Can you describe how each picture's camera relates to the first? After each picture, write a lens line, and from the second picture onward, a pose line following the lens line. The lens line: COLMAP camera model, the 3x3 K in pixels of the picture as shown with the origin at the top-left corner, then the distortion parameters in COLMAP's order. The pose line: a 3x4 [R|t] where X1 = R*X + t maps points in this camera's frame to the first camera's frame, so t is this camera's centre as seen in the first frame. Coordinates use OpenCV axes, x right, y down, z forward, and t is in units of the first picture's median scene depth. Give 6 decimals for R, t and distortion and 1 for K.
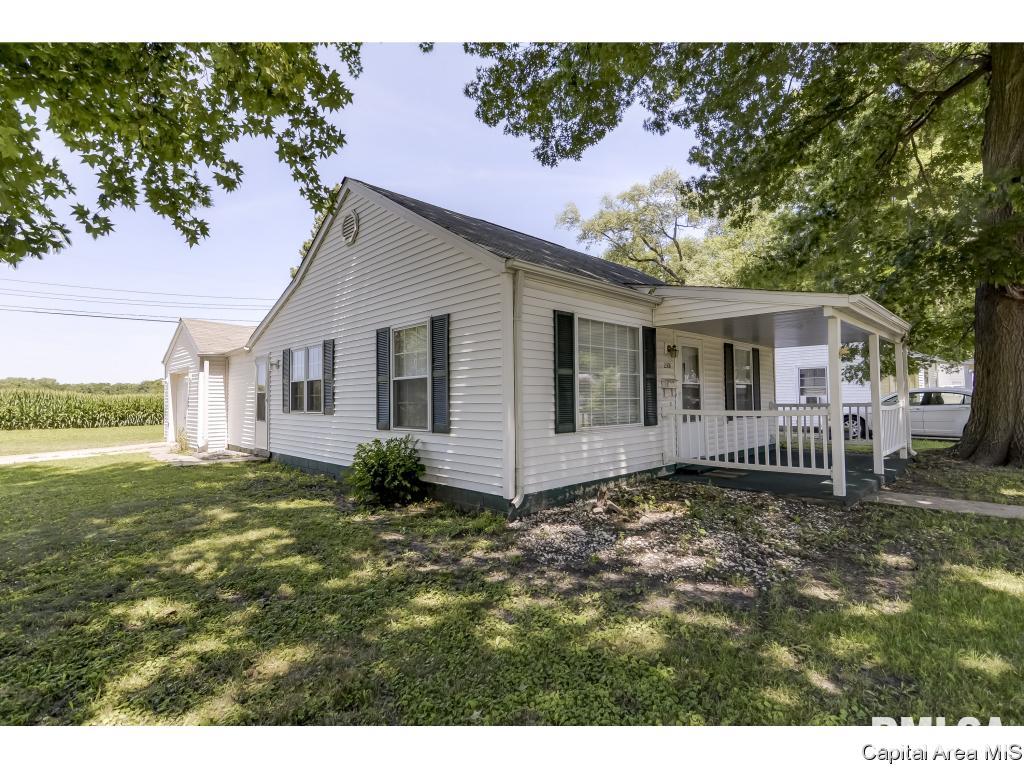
lens RADIAL K [[496.1, 0, 512.0], [0, 496.1, 384.0], [0, 0, 1]] dist [-0.004018, 0.007319]
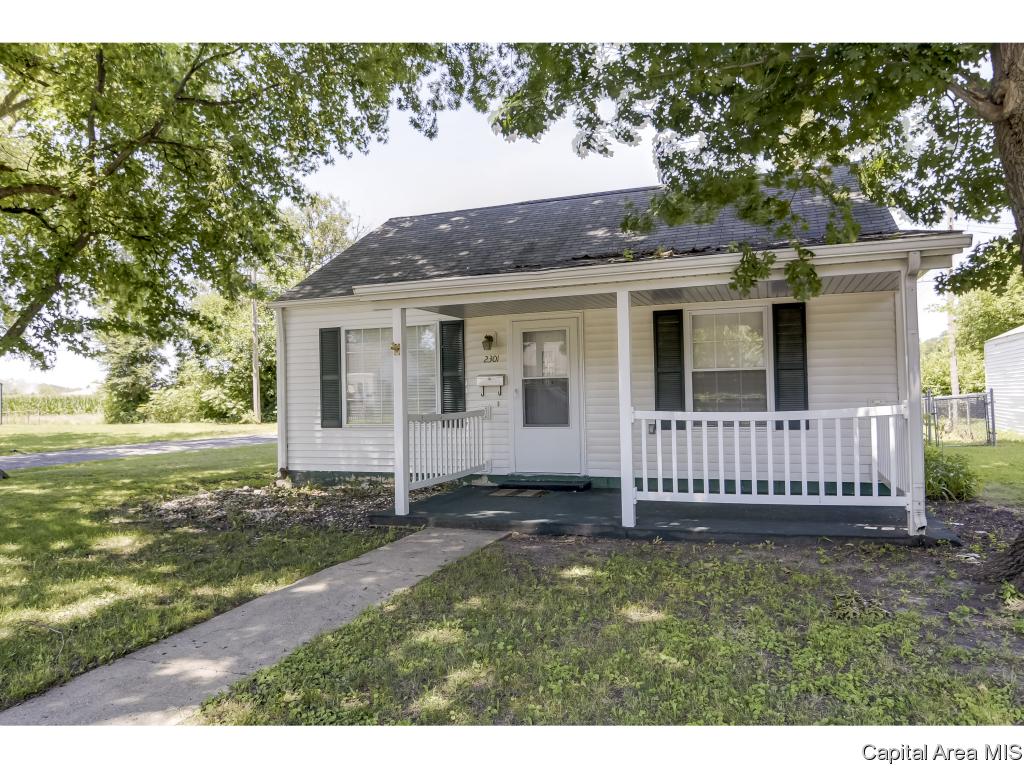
lens RADIAL K [[711.4, 0, 509.2], [0, 711.4, 383.8], [0, 0, 1]] dist [-0.000171, -0.001766]
pose [[0.422750, -0.011468, -0.906174, 1.640313], [0.045781, 0.998913, 0.008716, -0.004153], [0.905089, -0.045170, 0.422816, 0.578186]]
